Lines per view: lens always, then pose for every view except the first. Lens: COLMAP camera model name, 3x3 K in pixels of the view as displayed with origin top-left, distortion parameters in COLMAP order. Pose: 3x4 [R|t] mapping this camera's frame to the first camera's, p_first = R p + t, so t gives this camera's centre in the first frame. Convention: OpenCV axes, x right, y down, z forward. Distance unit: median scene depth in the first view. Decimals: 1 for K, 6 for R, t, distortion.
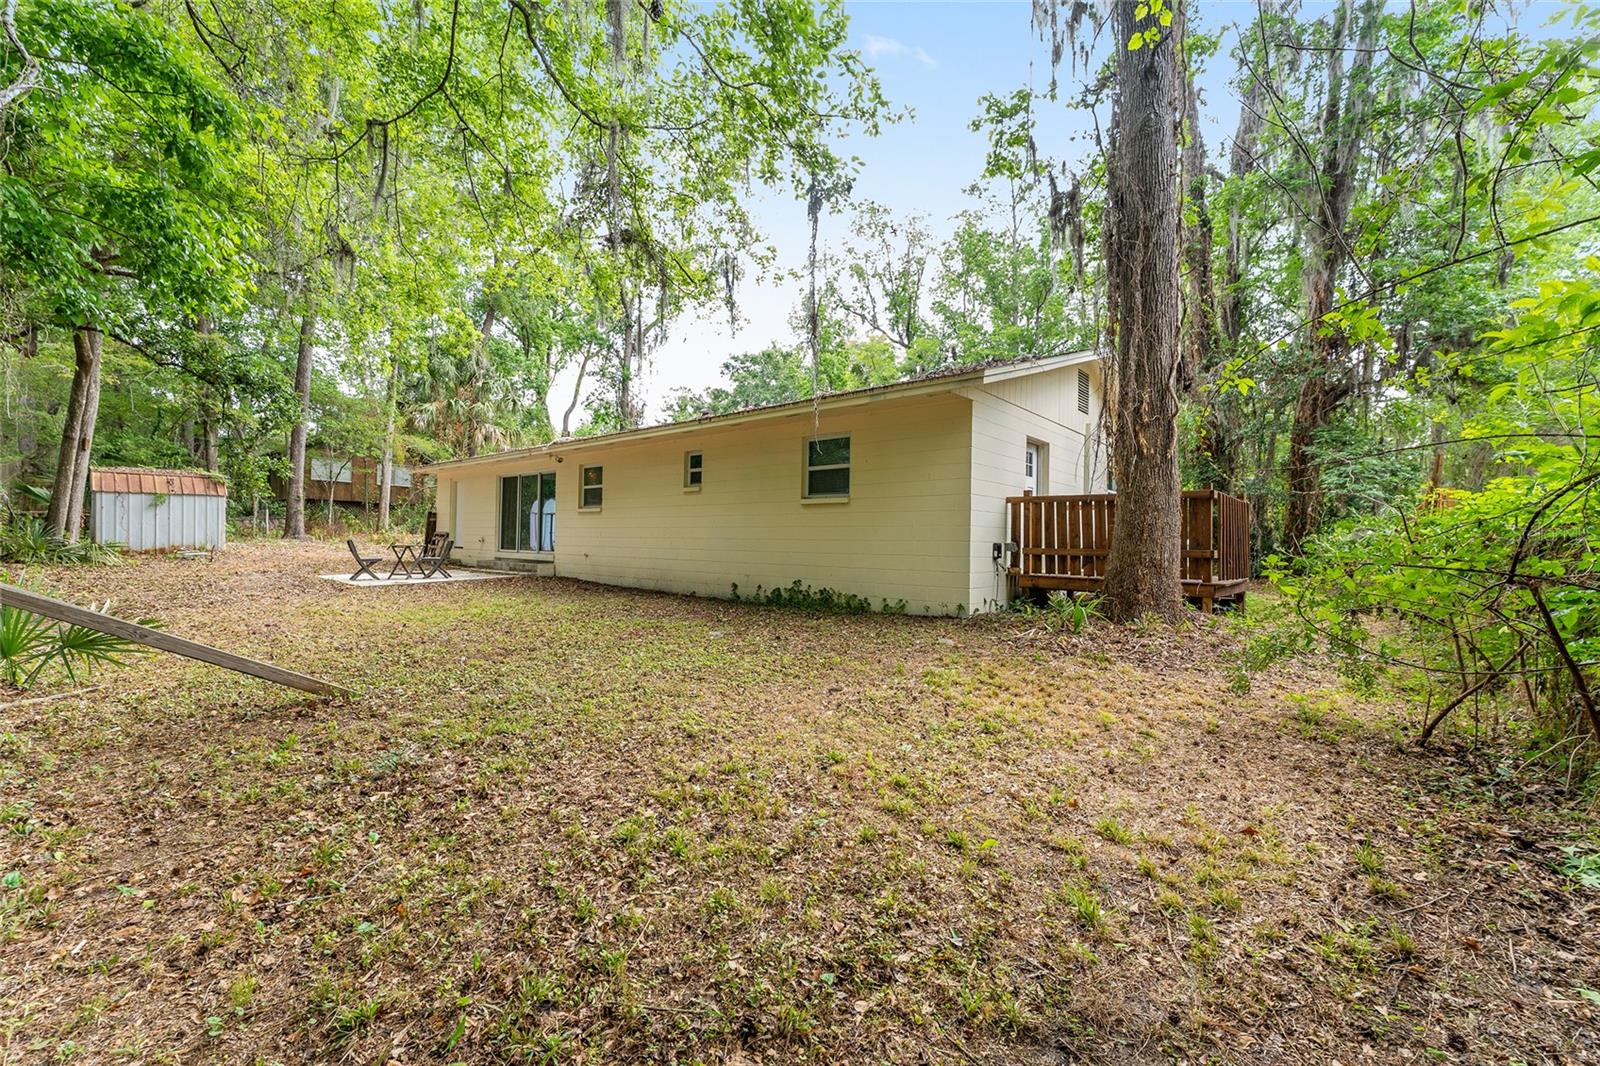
lens RADIAL K [[653.6, 0, 800.0], [0, 653.6, 533.0], [0, 0, 1]] dist [-0.002992, -0.000459]
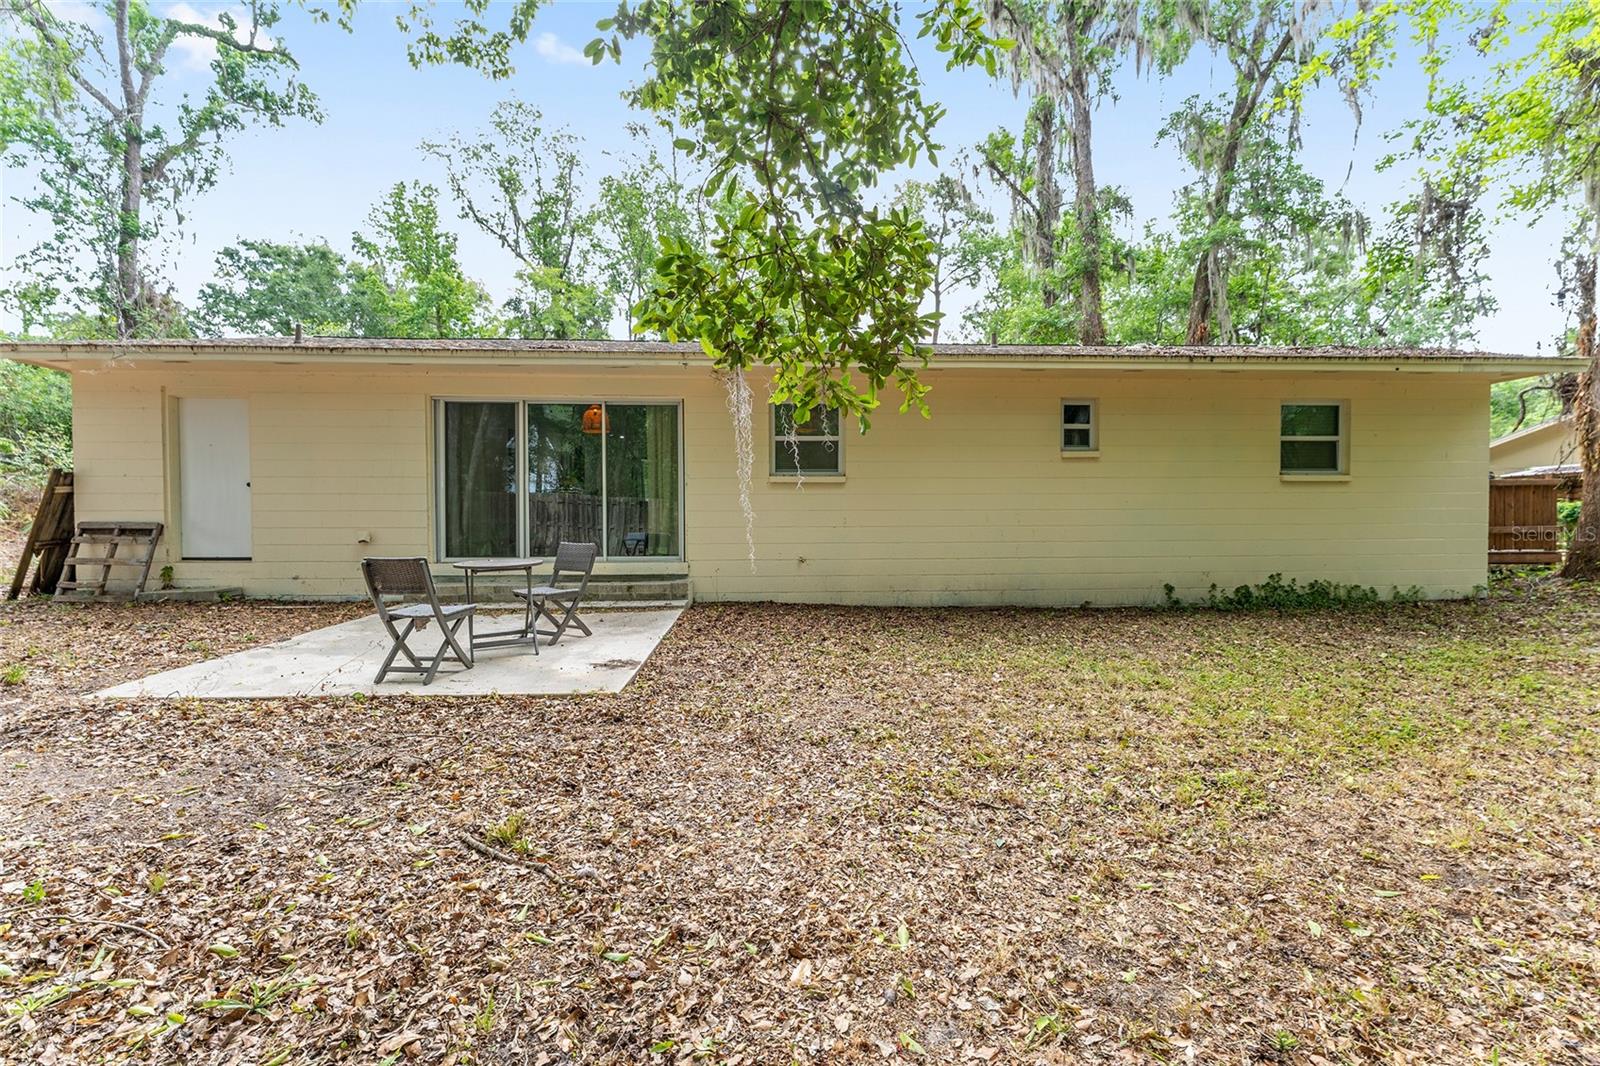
lens RADIAL K [[653.6, 0, 800.0], [0, 653.6, 533.0], [0, 0, 1]] dist [-0.002992, -0.000459]
pose [[0.717493, -0.033614, 0.695754, -0.858016], [0.006388, 0.999110, 0.041682, -0.014454], [-0.696536, -0.025462, 0.717070, 0.711379]]
